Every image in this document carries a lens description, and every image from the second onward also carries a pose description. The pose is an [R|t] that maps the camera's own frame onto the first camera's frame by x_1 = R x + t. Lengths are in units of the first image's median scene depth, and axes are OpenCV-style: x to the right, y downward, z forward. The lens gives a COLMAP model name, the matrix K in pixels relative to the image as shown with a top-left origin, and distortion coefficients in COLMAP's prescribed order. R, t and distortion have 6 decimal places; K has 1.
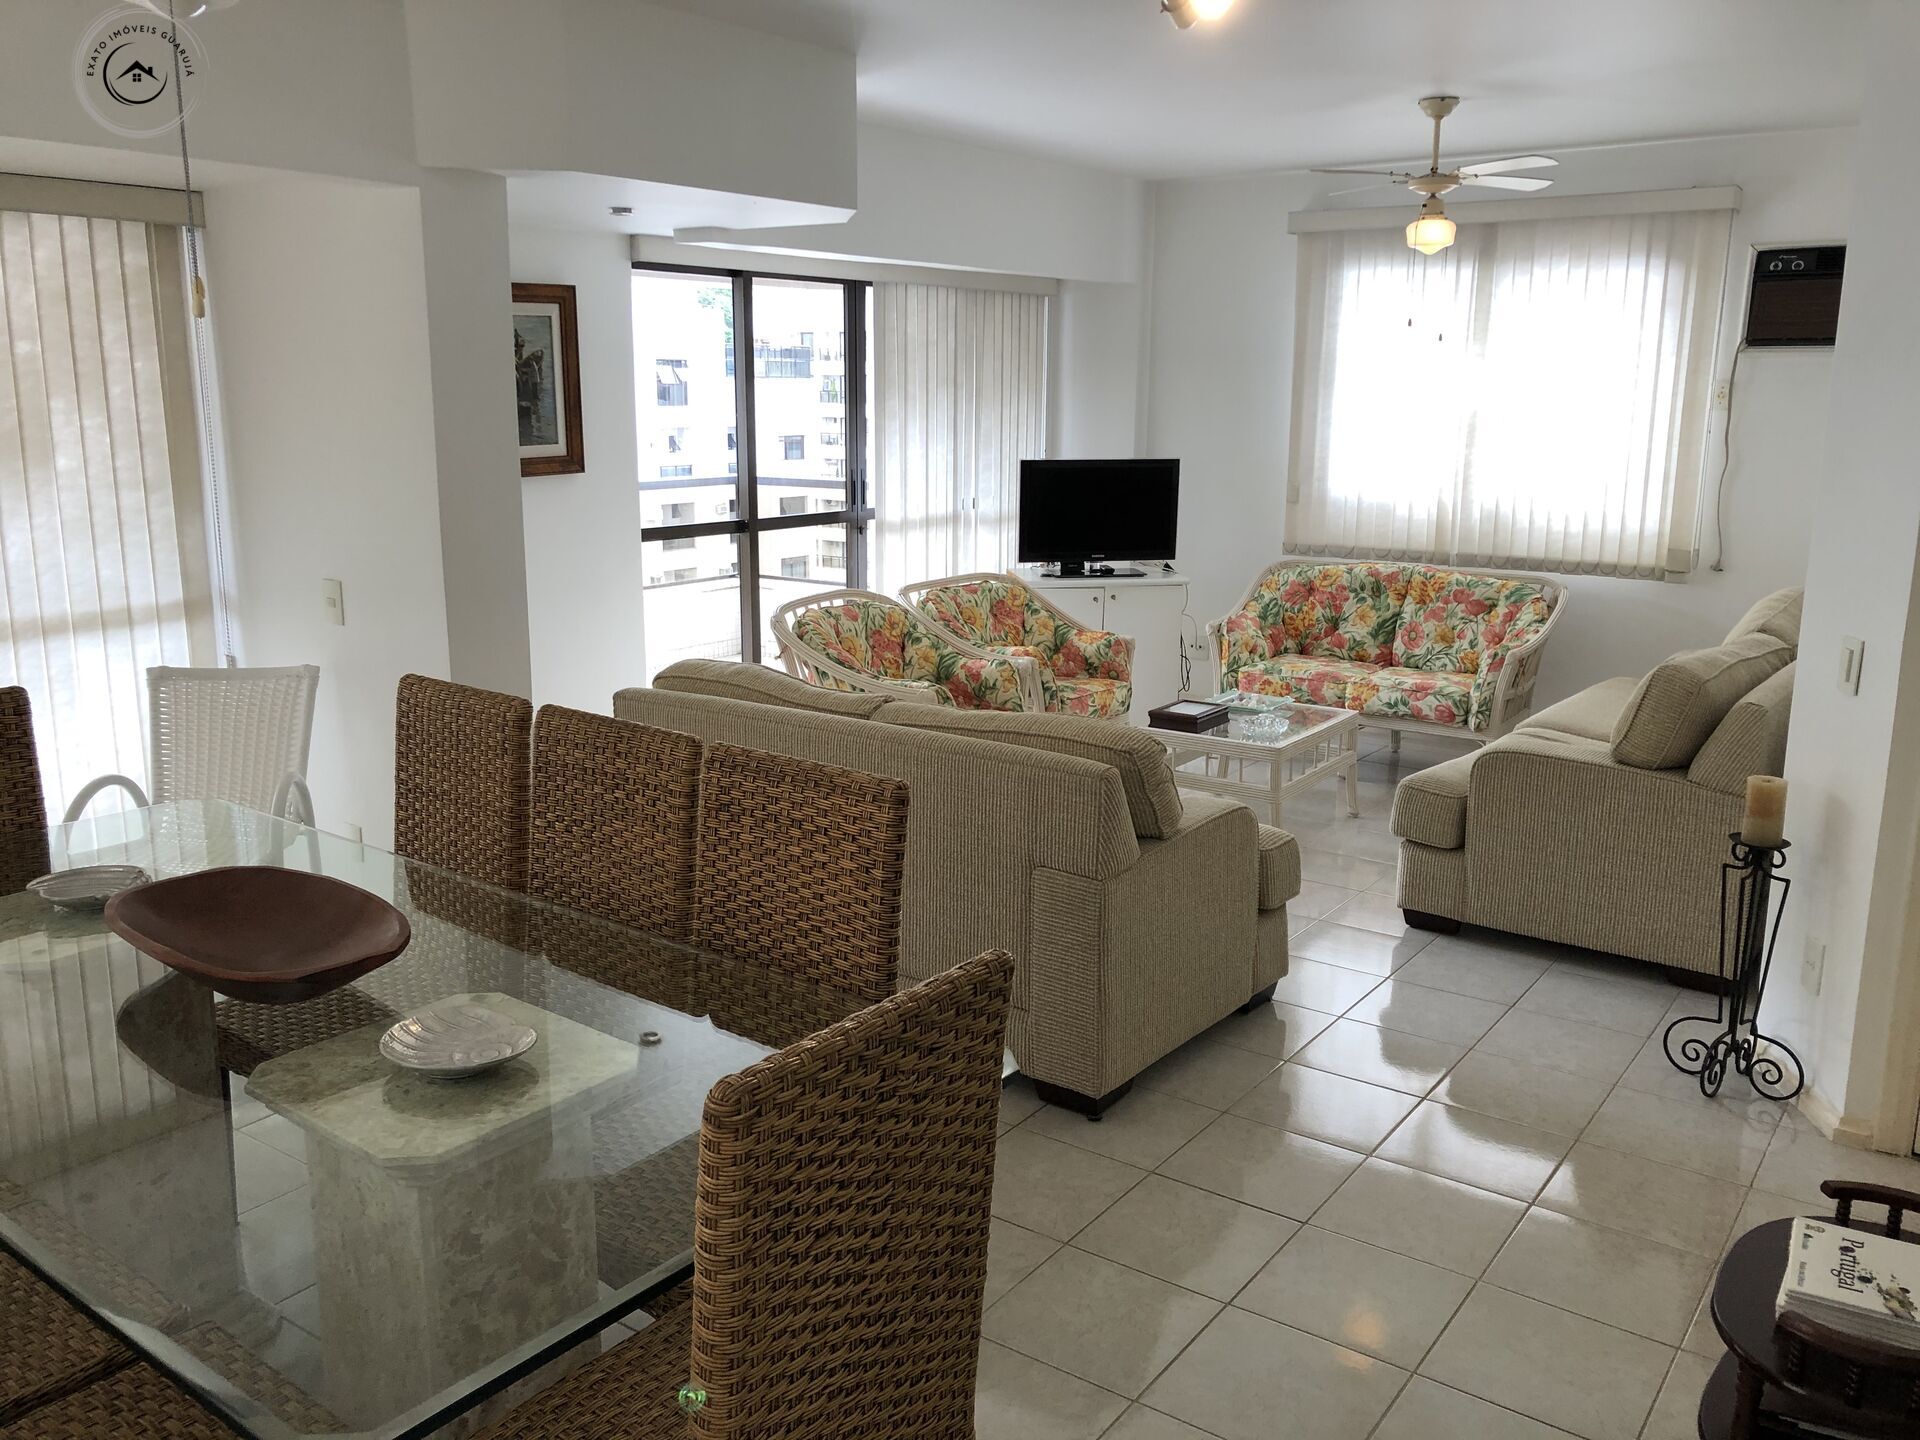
lens RADIAL K [[1574.8, 0, 946.2], [0, 1574.8, 705.3], [0, 0, 1]] dist [0.071381, -0.108611]
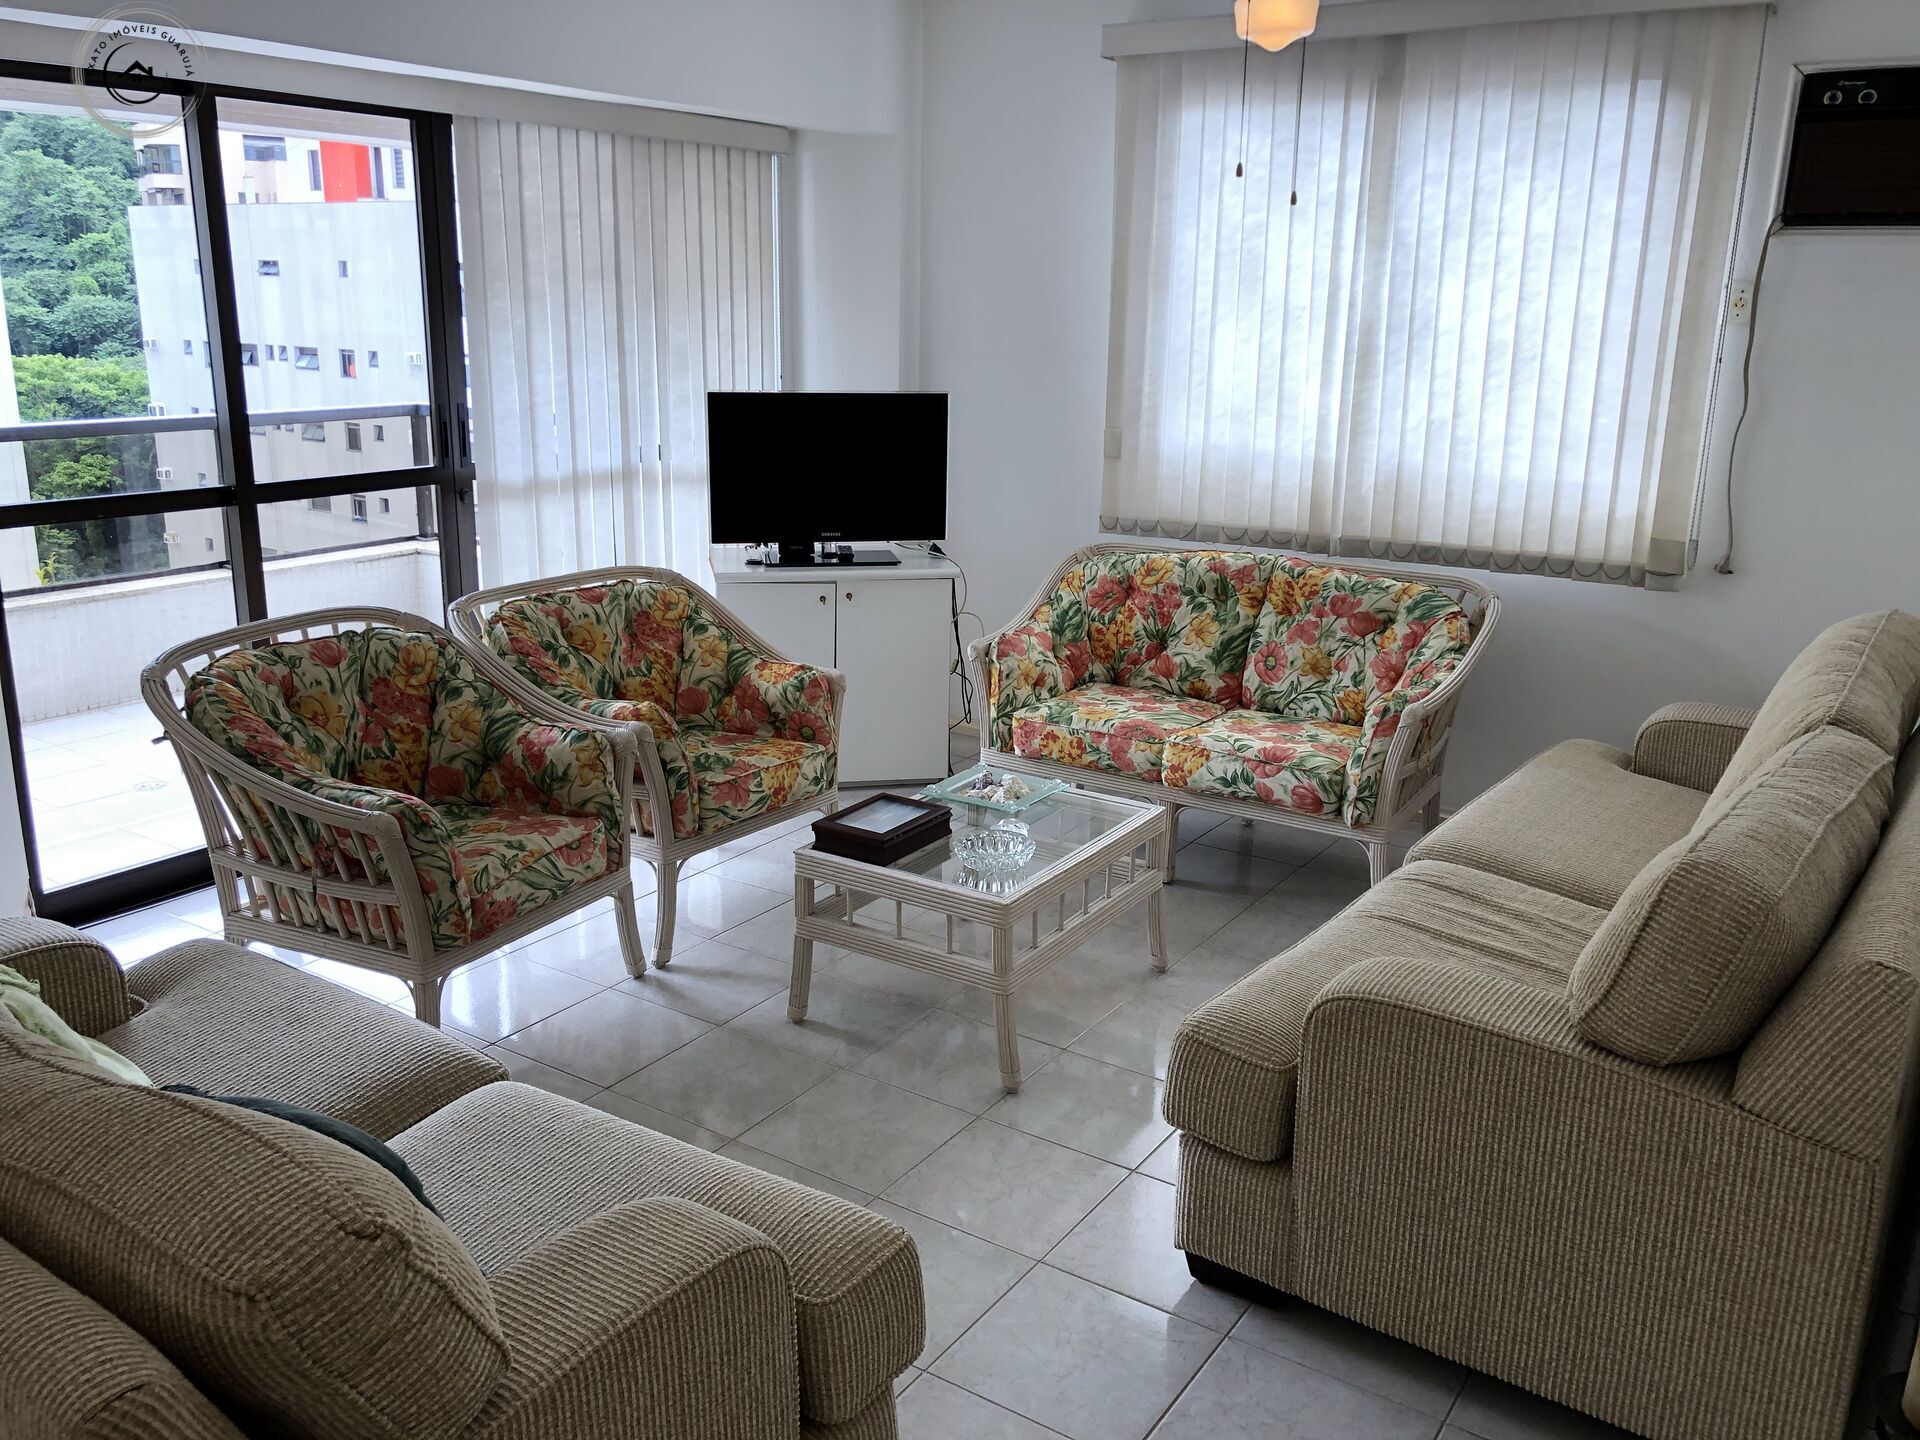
lens RADIAL K [[1574.8, 0, 933.5], [0, 1574.8, 705.2], [0, 0, 1]] dist [0.071381, -0.108611]
pose [[0.999595, 0.000381, 0.028446, 0.138893], [-0.001832, 0.998696, 0.051014, -0.063107], [-0.028389, -0.051045, 0.998293, 0.349707]]
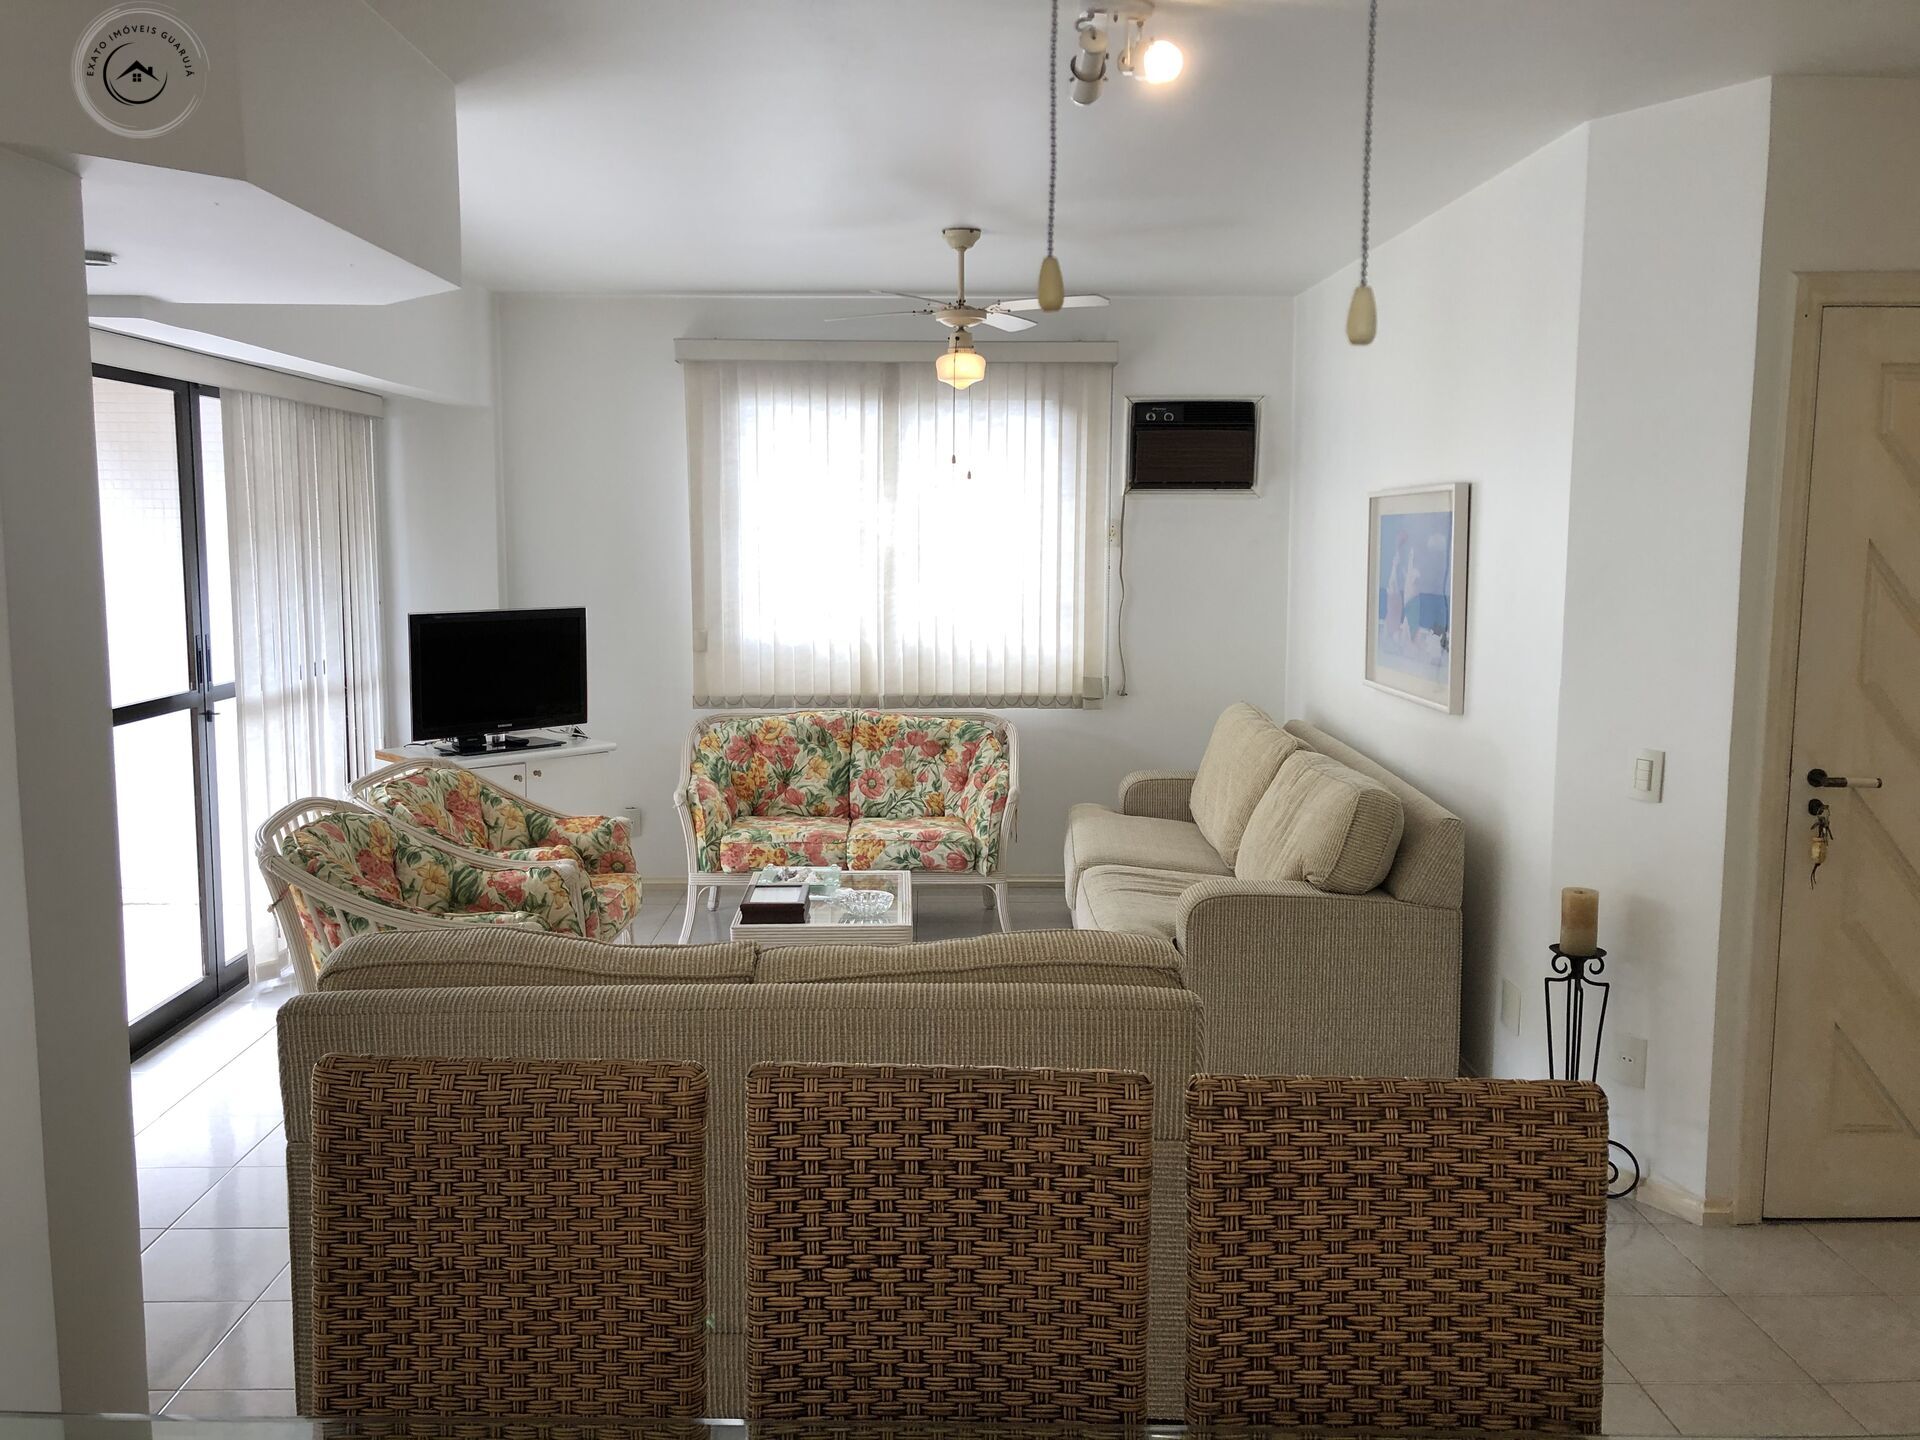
lens RADIAL K [[1574.8, 0, 948.0], [0, 1574.8, 719.4], [0, 0, 1]] dist [0.071381, -0.108611]
pose [[0.804667, -0.077086, 0.588702, -0.235325], [0.123262, 0.991622, -0.038636, -0.042198], [-0.580791, 0.103654, 0.807427, 0.215558]]
